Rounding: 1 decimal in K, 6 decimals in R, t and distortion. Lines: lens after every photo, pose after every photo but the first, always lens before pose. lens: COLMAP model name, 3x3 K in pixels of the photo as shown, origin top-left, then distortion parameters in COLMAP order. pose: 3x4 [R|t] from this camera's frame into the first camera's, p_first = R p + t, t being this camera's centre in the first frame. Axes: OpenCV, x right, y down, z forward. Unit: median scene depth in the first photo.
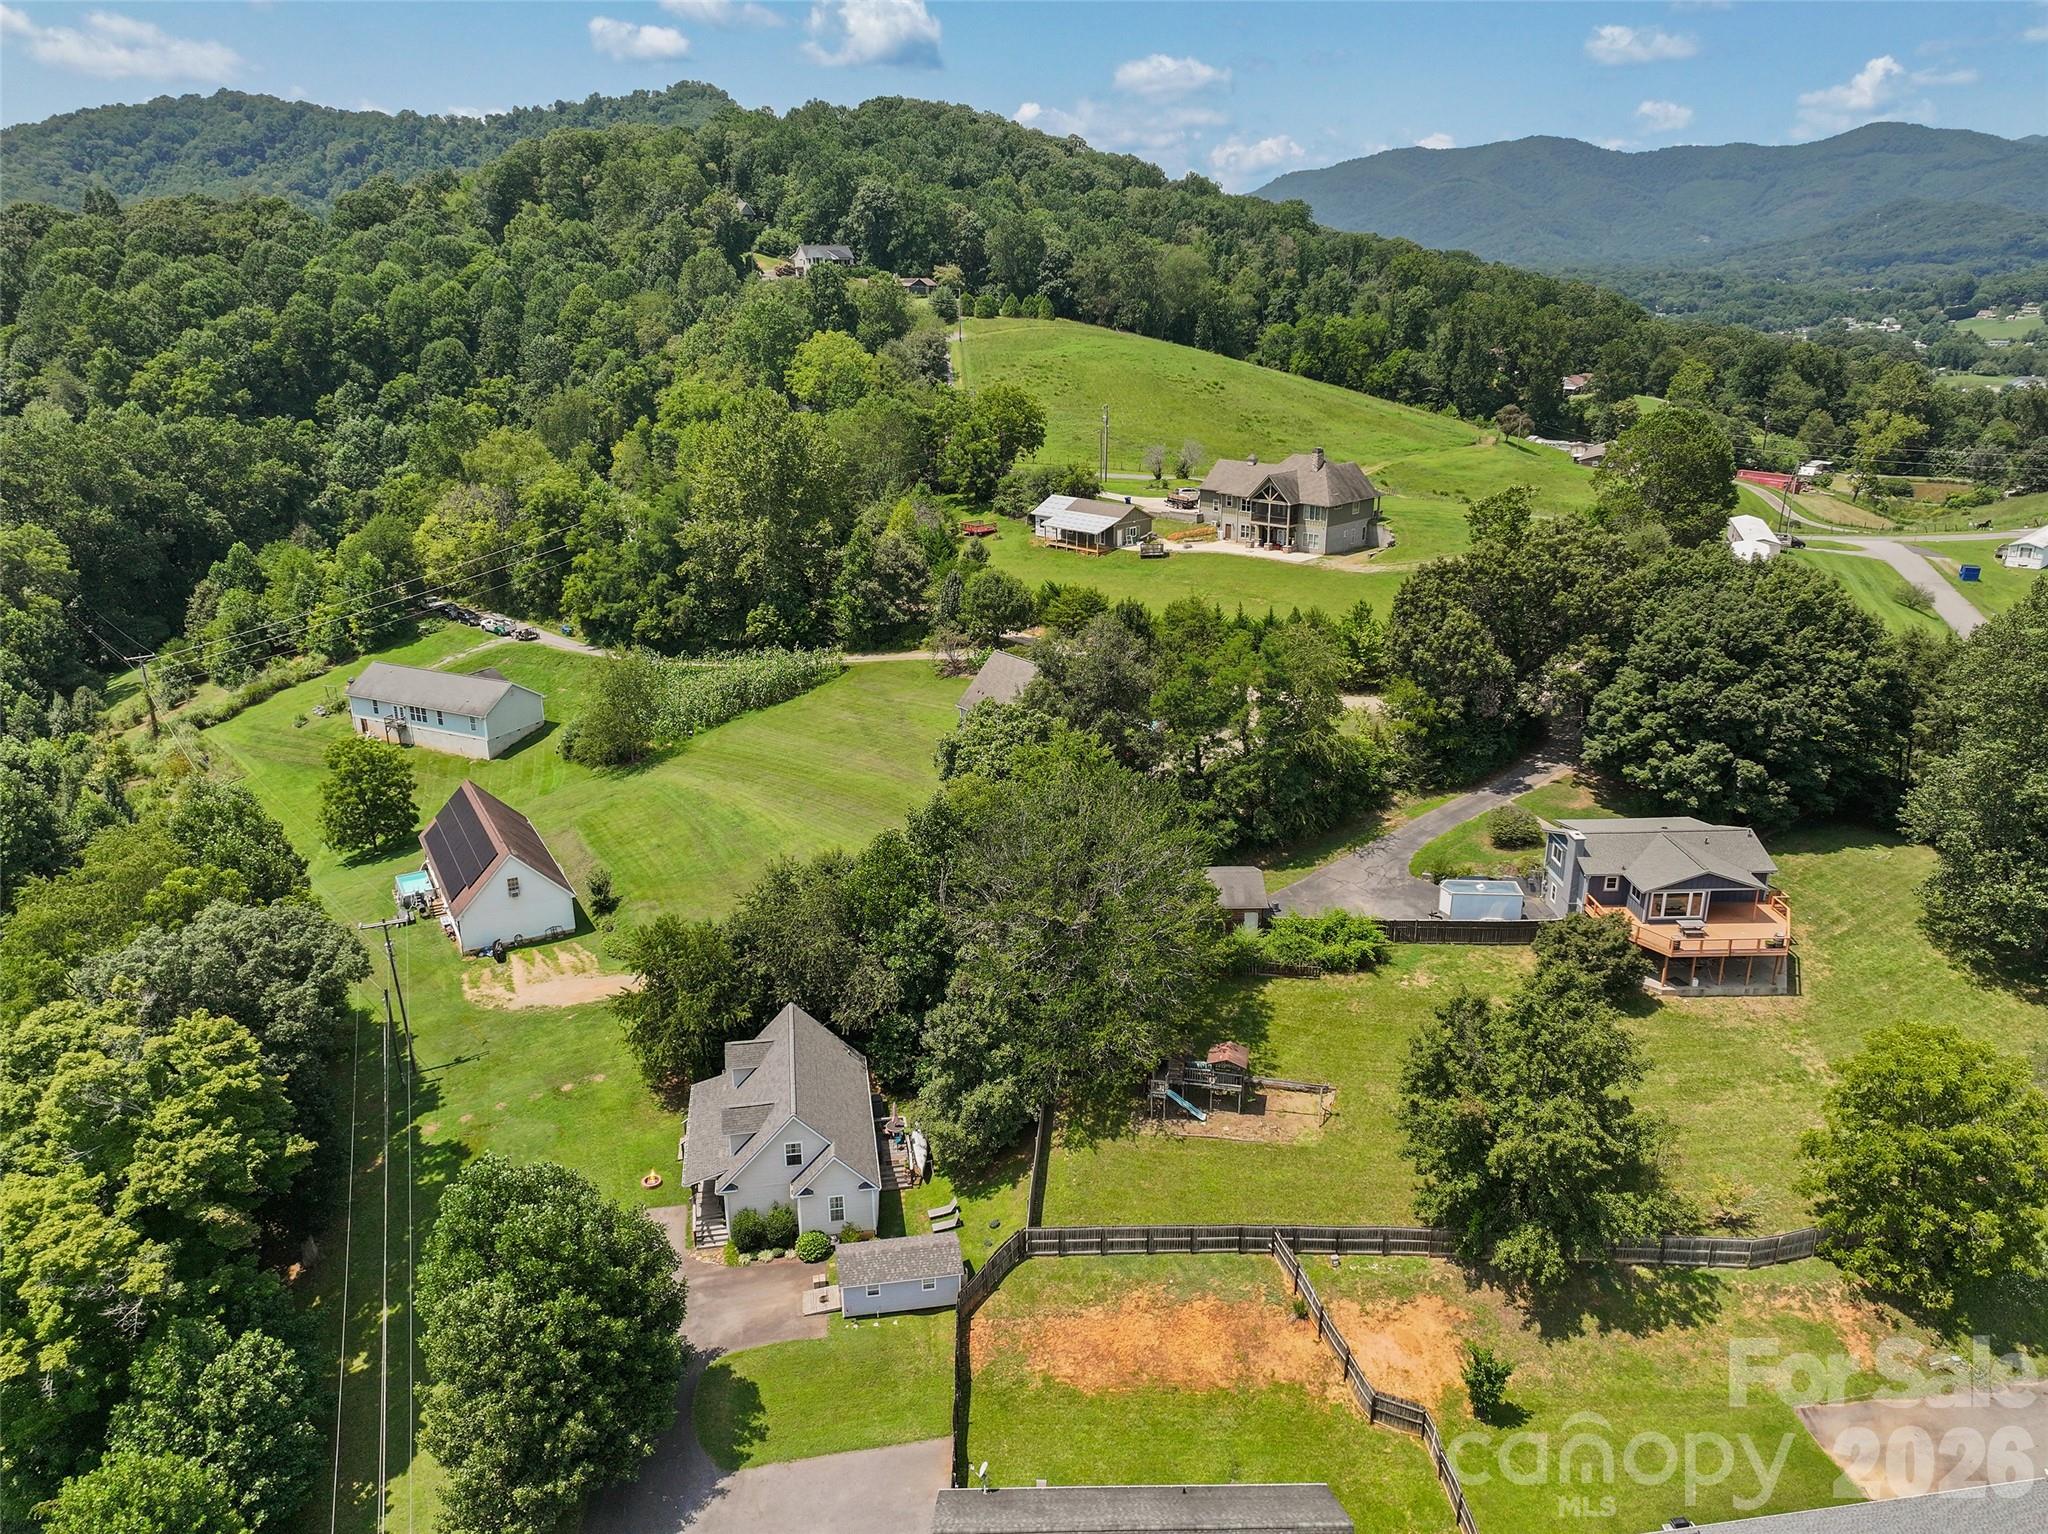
lens RADIAL K [[1454.3, 0, 1030.5], [0, 1454.3, 773.9], [0, 0, 1]] dist [-0.002800, 0.018882]
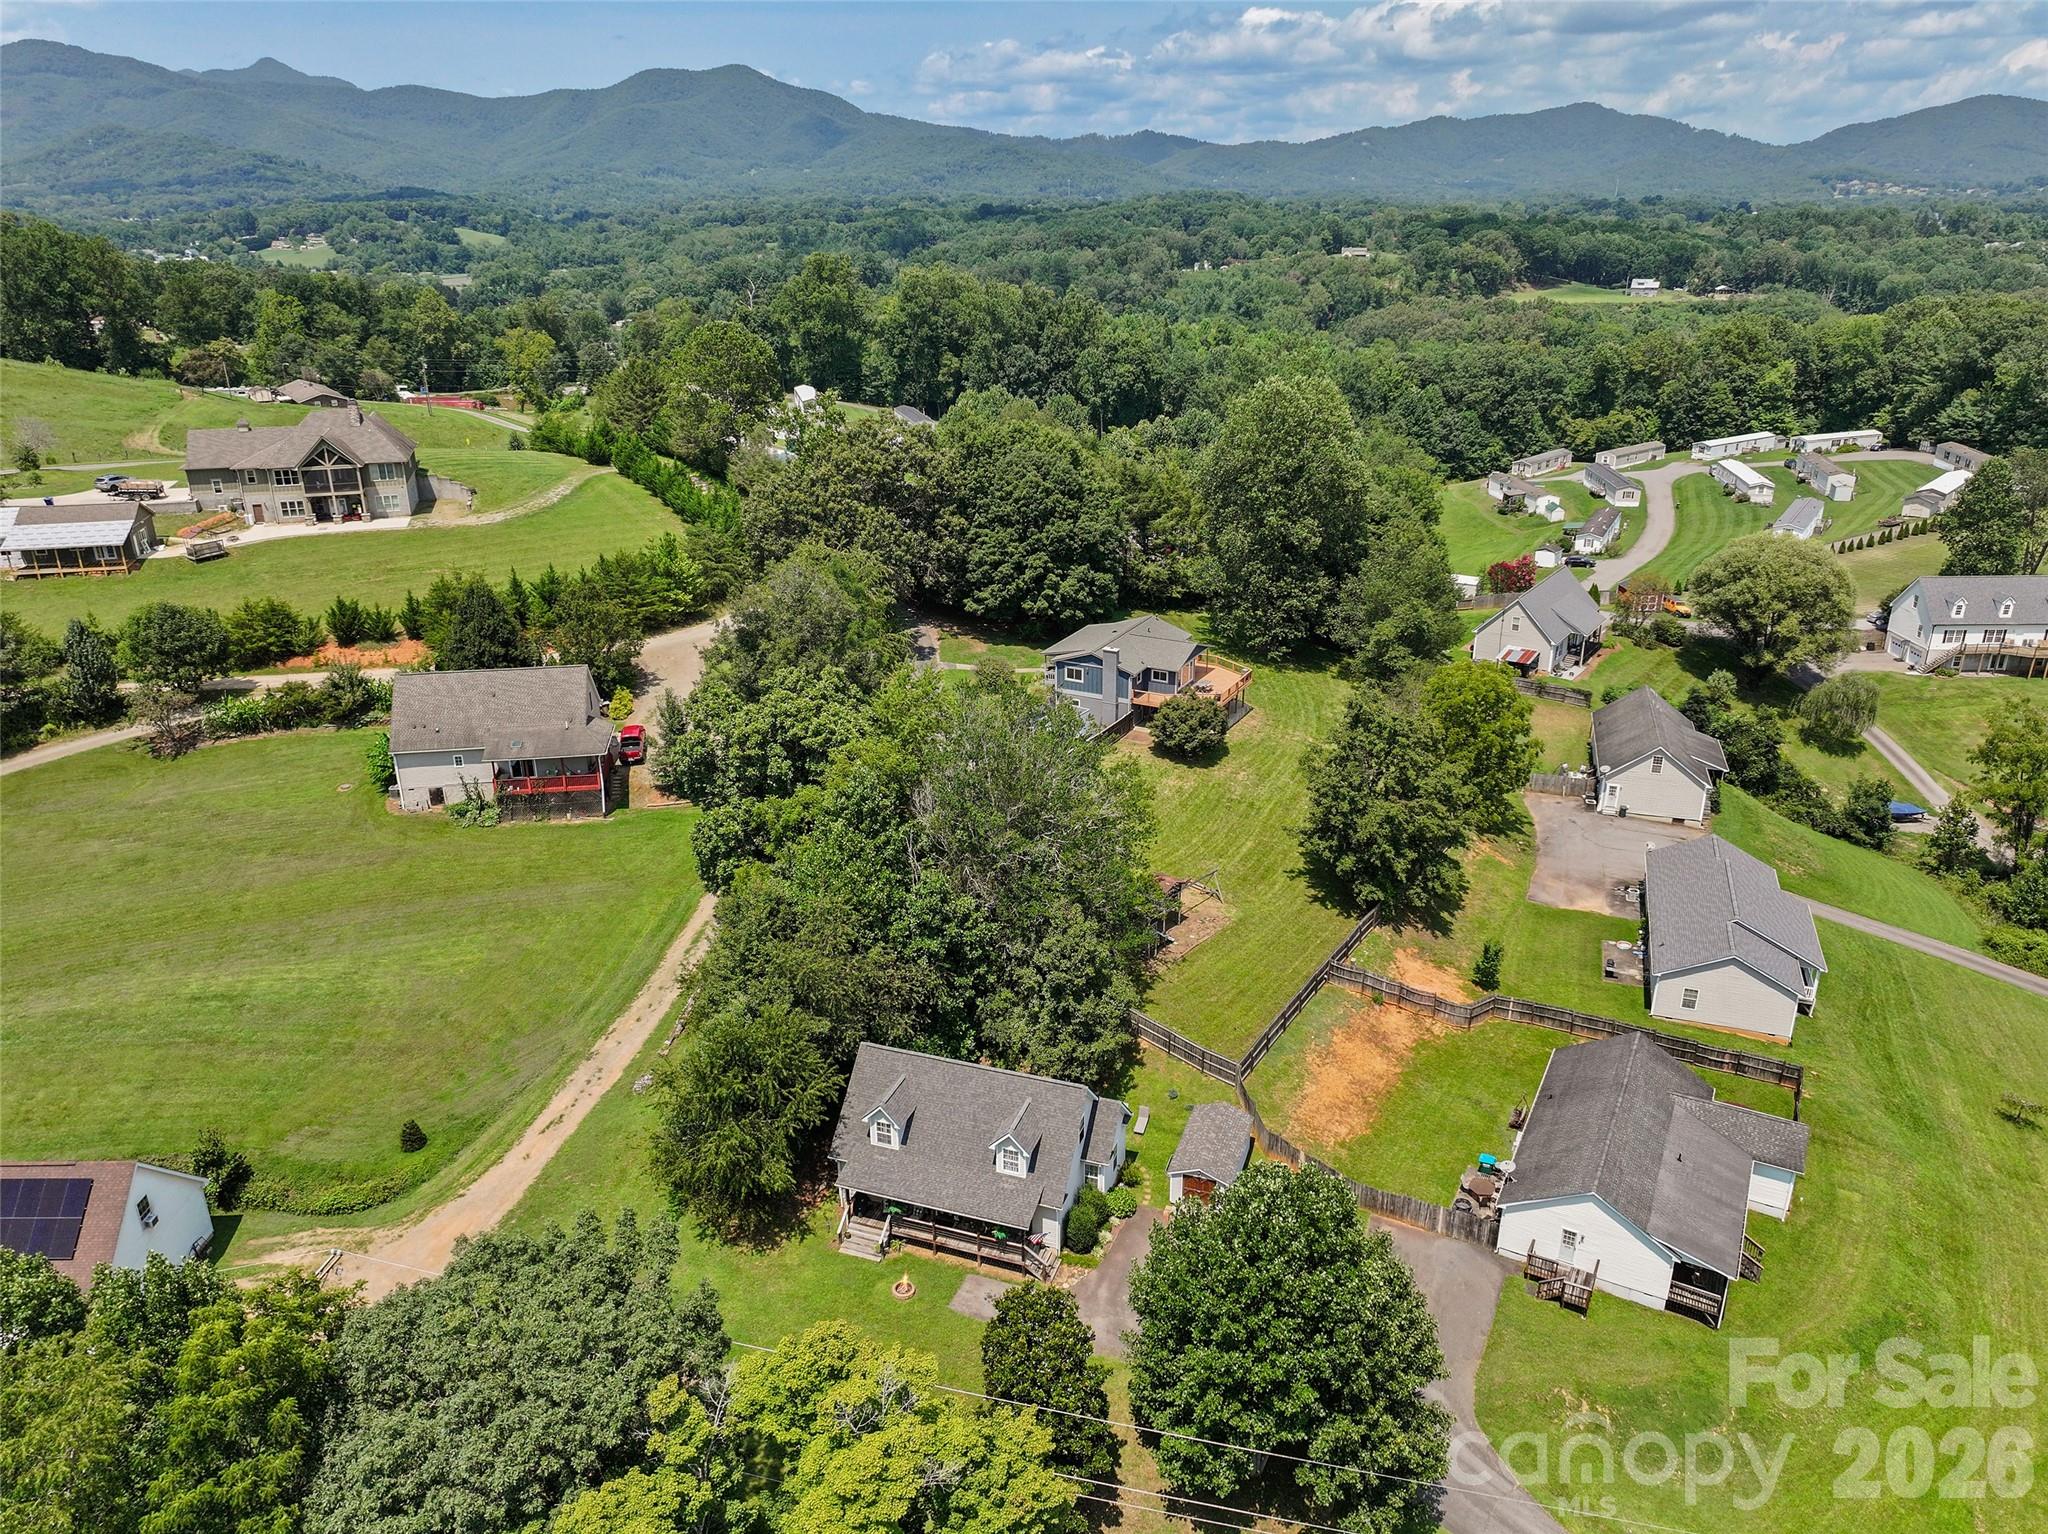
lens RADIAL K [[1454.3, 0, 1030.4], [0, 1454.3, 762.5], [0, 0, 1]] dist [-0.002800, 0.018882]
pose [[0.473489, -0.314066, 0.822904, -0.403881], [0.284852, 0.938663, 0.194345, -0.072760], [-0.833467, 0.142386, 0.533909, 0.221109]]
